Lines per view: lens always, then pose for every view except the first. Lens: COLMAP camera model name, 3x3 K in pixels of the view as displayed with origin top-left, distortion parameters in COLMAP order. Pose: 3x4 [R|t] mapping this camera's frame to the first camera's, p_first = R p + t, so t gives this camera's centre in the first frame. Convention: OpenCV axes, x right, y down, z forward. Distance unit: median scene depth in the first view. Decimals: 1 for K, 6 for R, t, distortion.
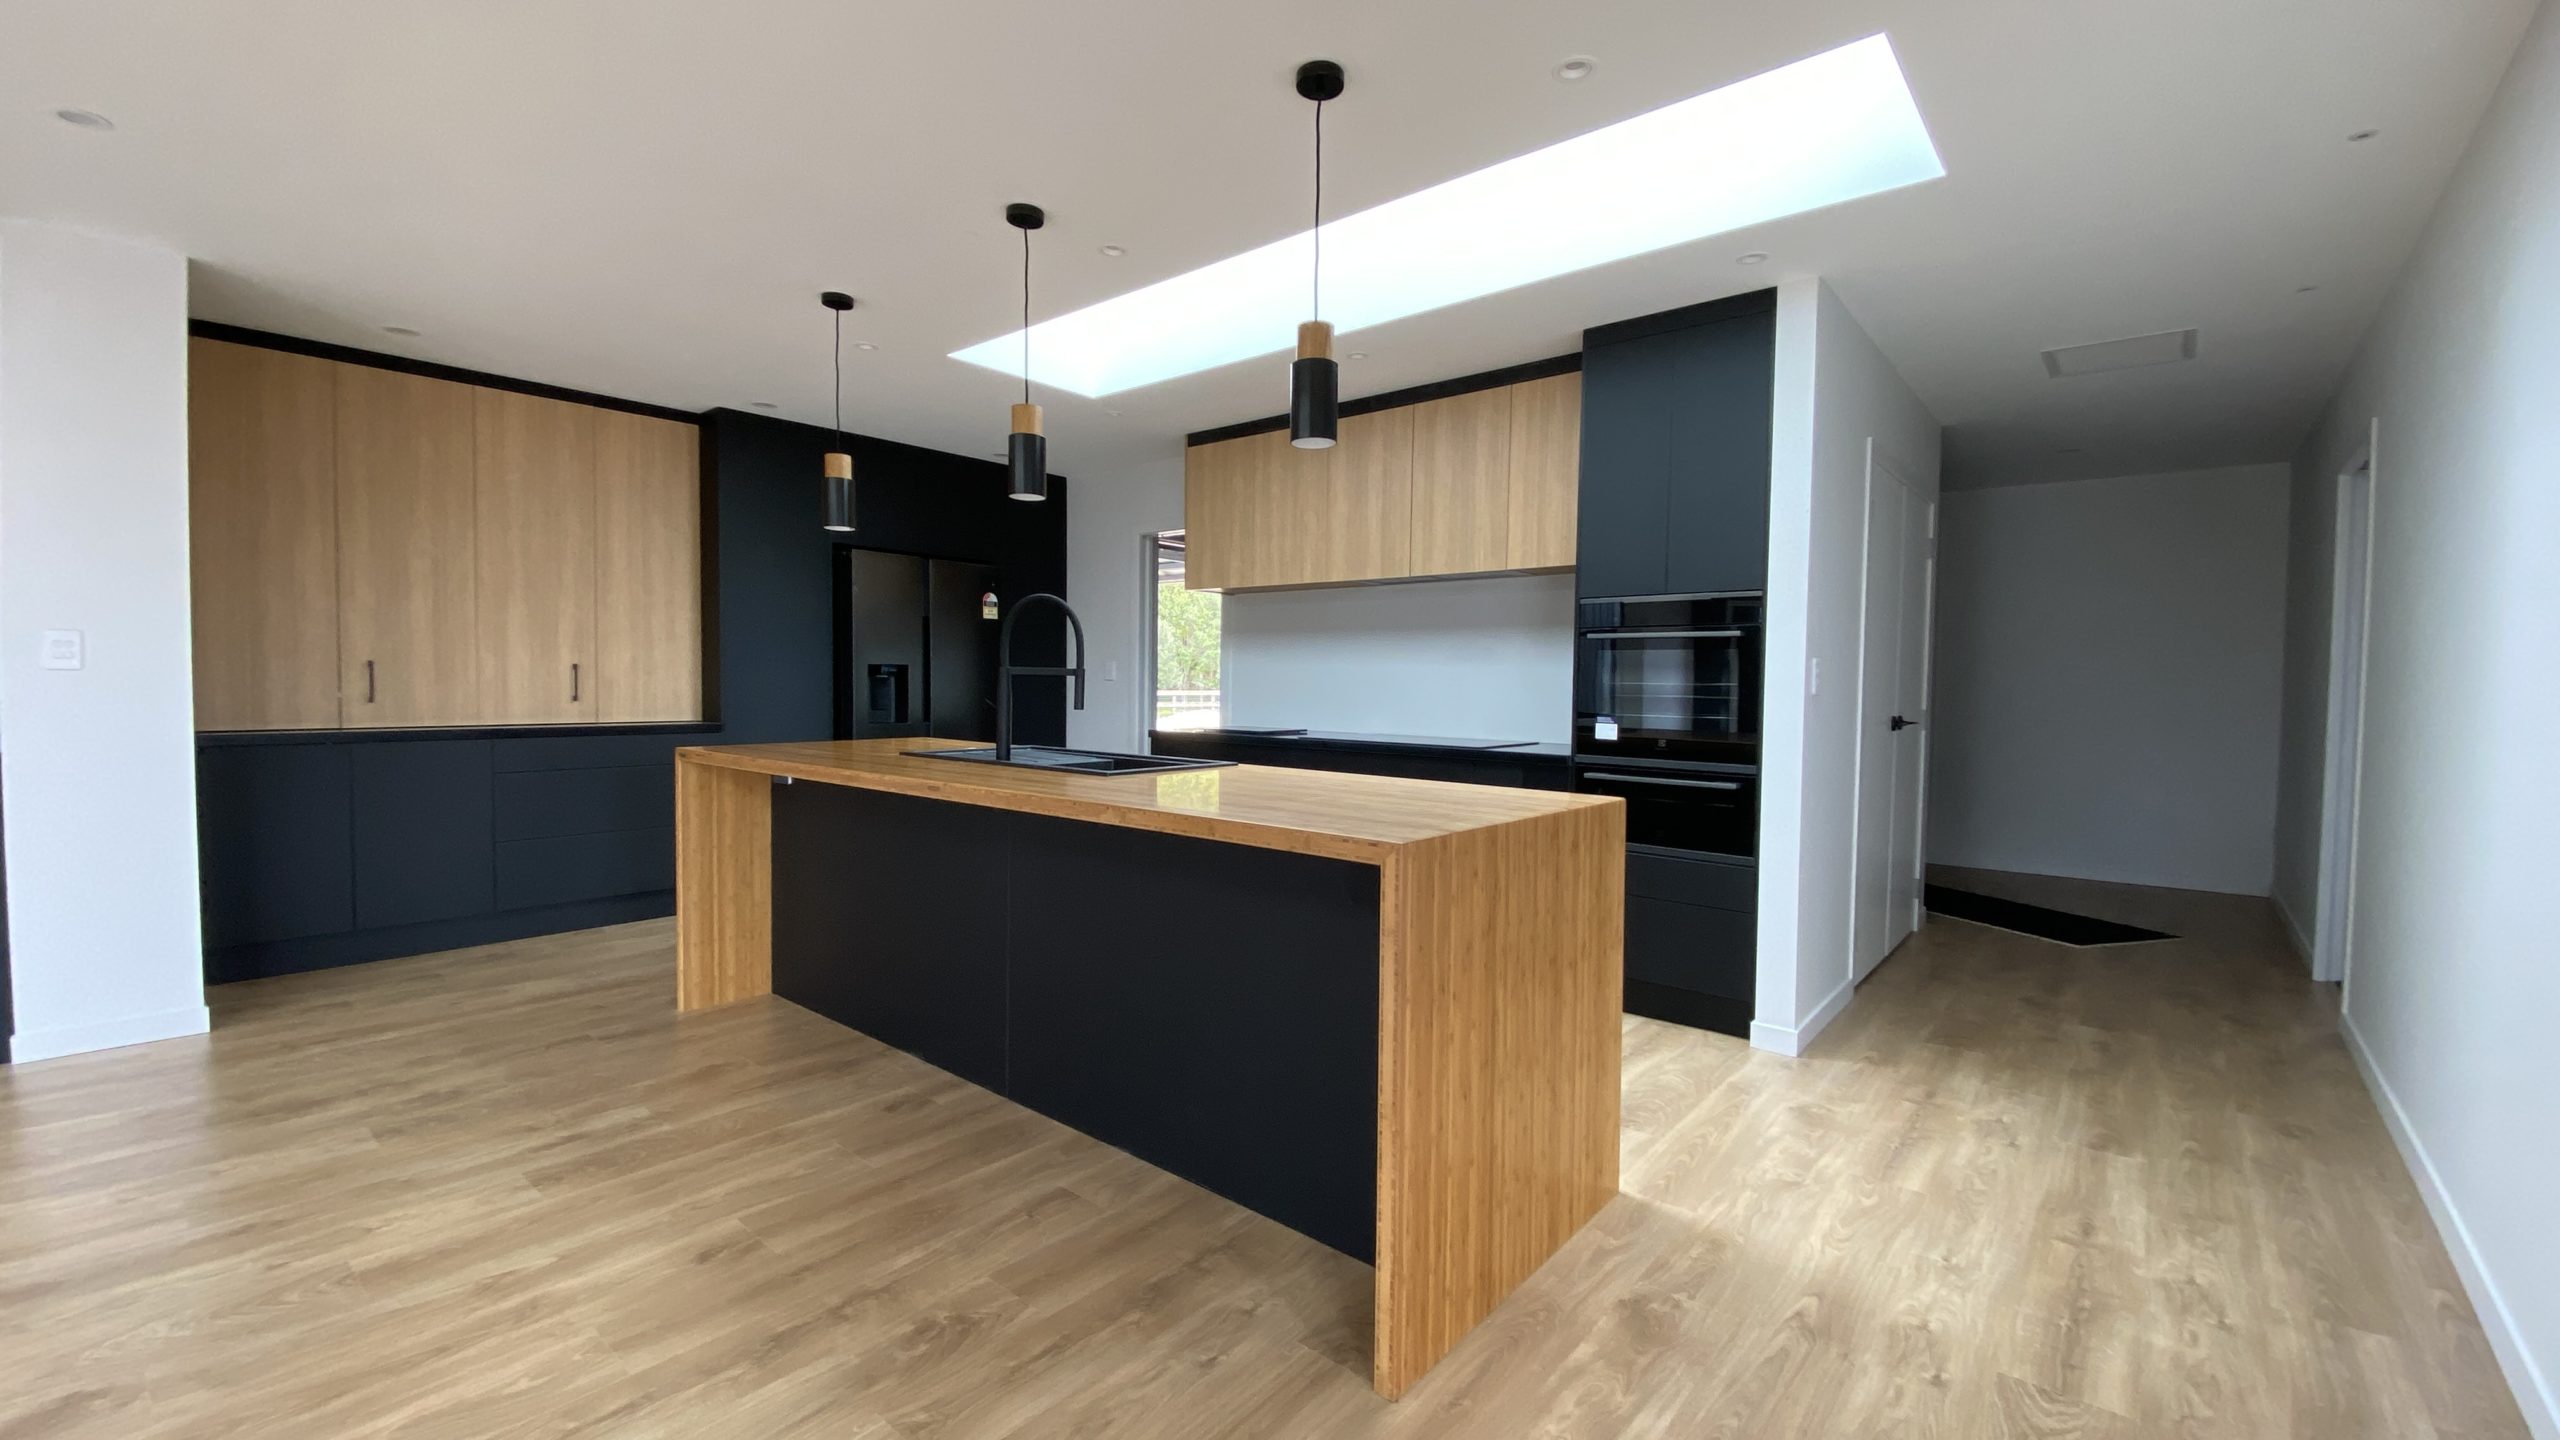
lens RADIAL K [[1051.7, 0, 1236.4], [0, 1051.7, 710.5], [0, 0, 1]] dist [0.000044, -0.000033]
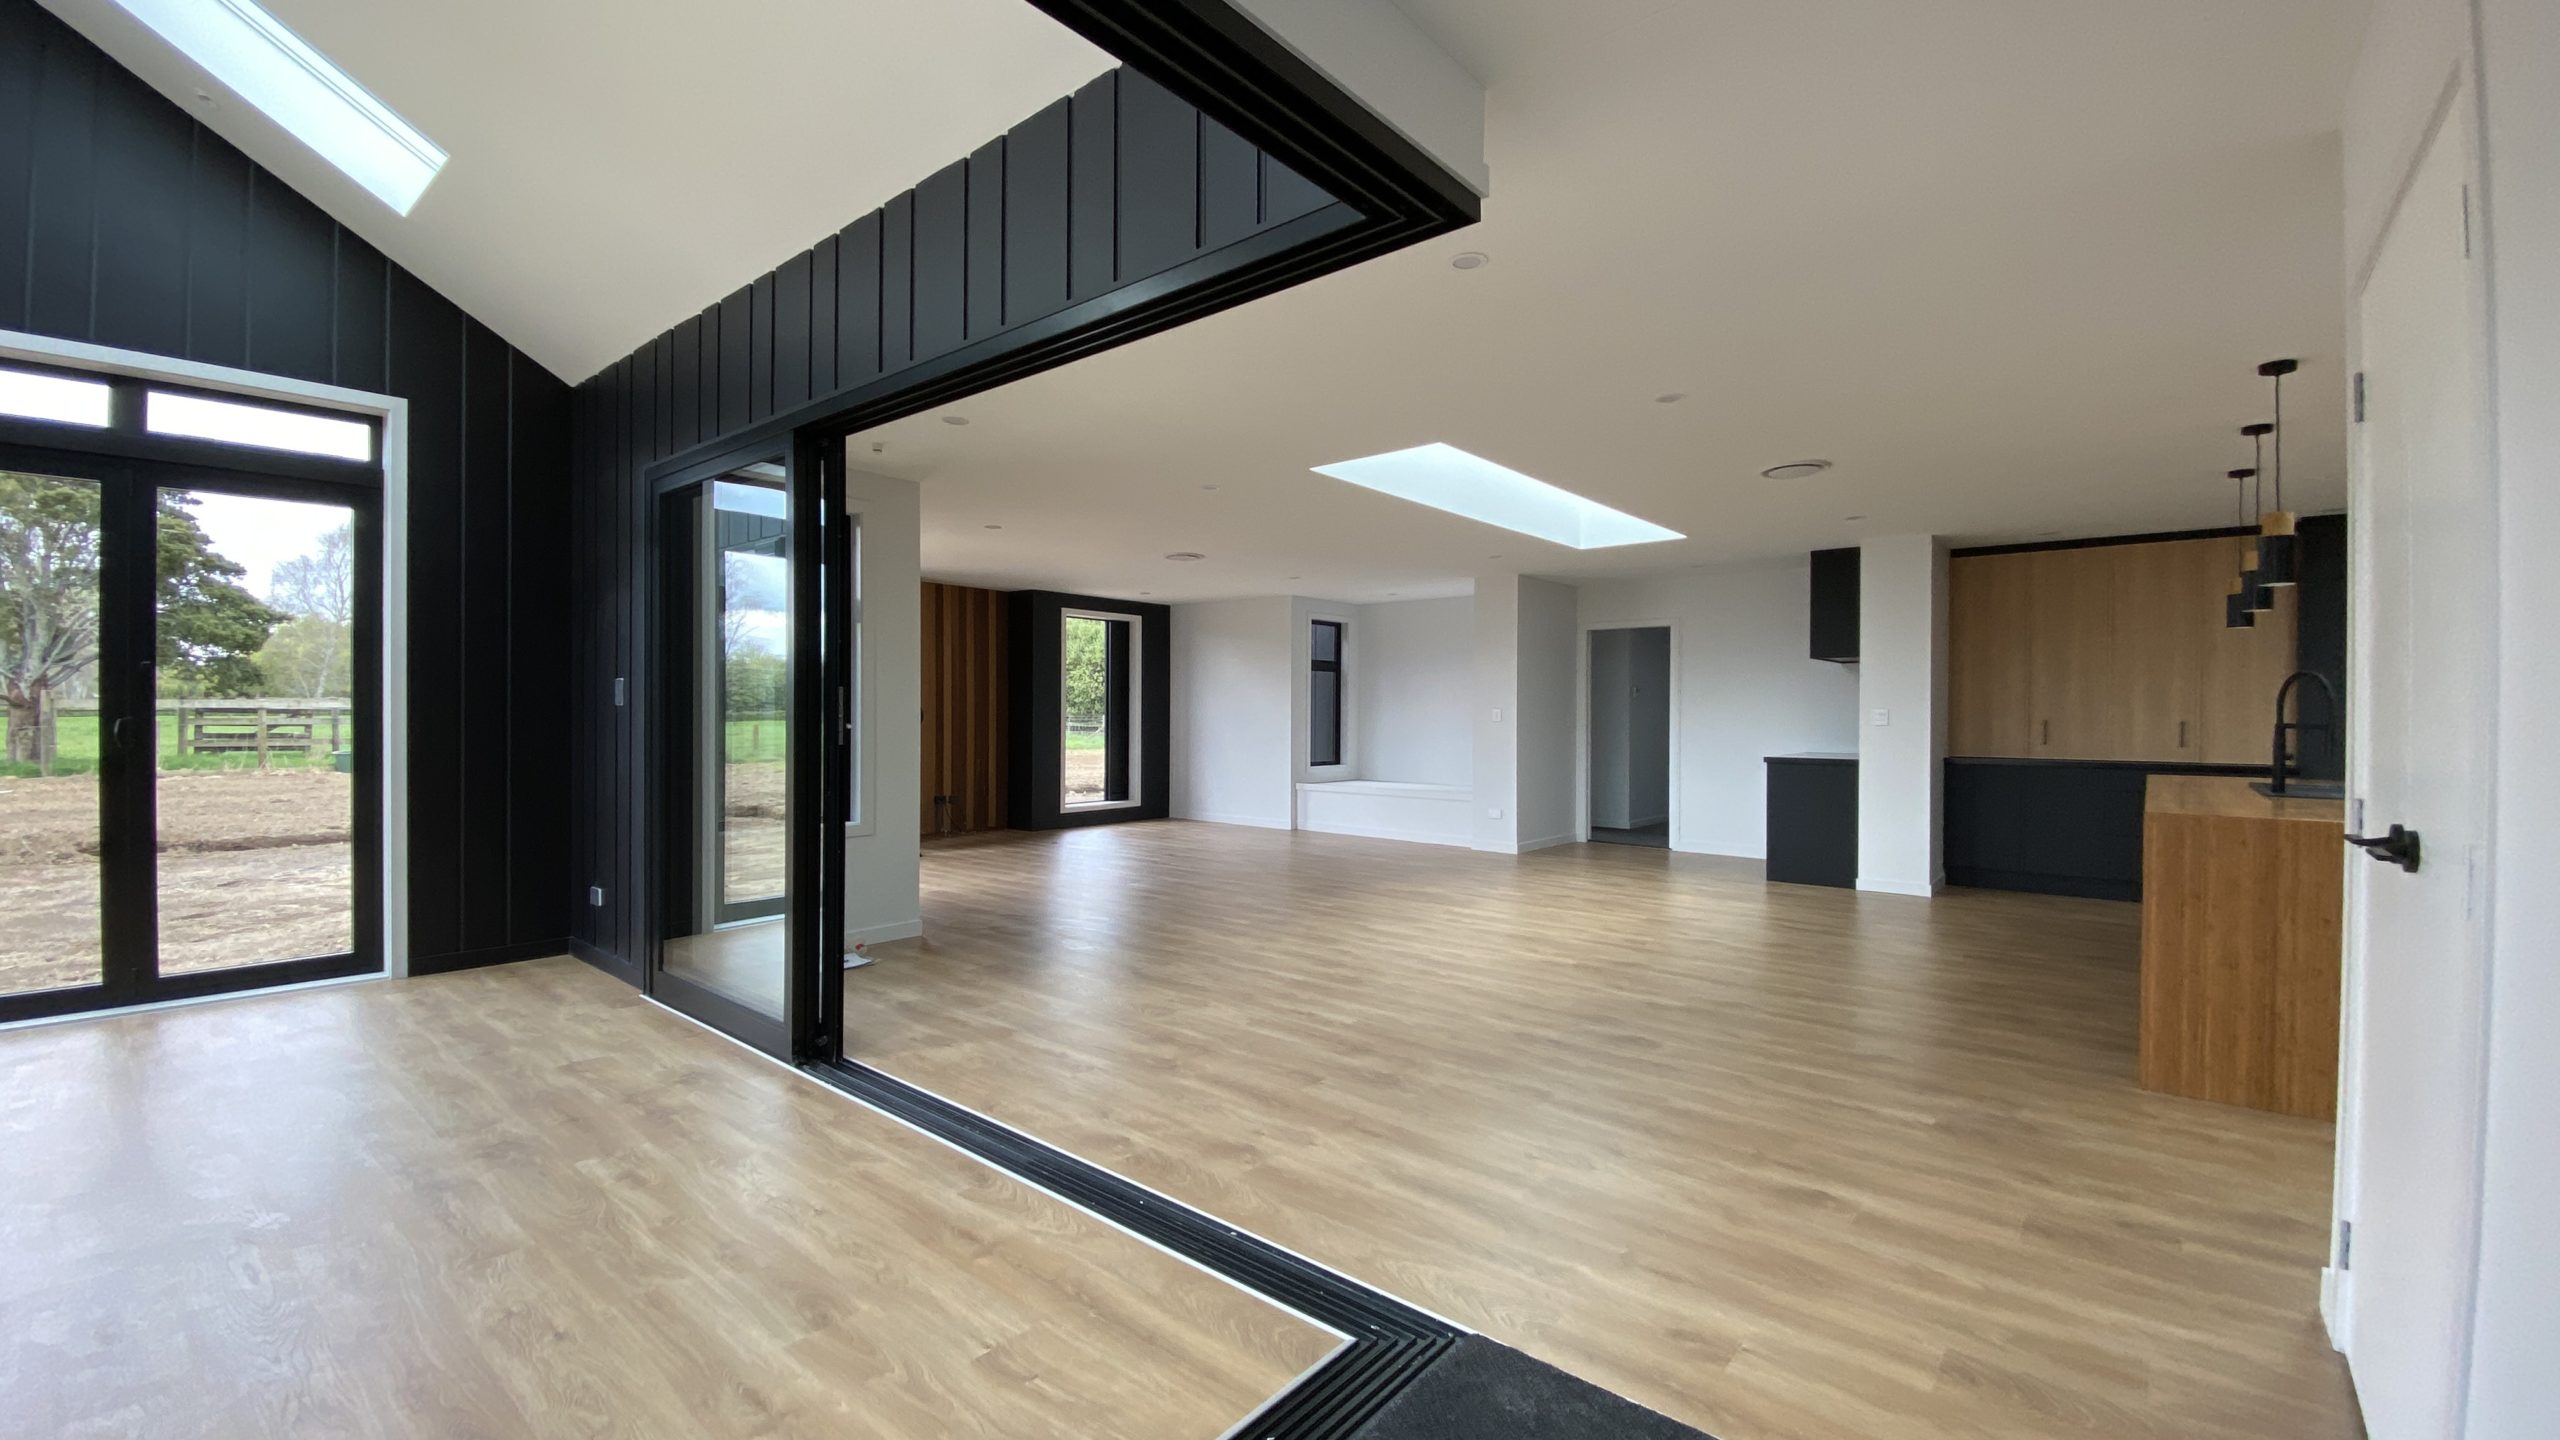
lens RADIAL K [[1051.7, 0, 1236.4], [0, 1051.7, 710.5], [0, 0, 1]] dist [0.000044, -0.000033]
pose [[0.003283, -0.003550, -0.999988, 0.903825], [-0.042840, 0.999075, -0.003688, 0.000195], [0.999077, 0.042852, 0.003128, -0.331650]]
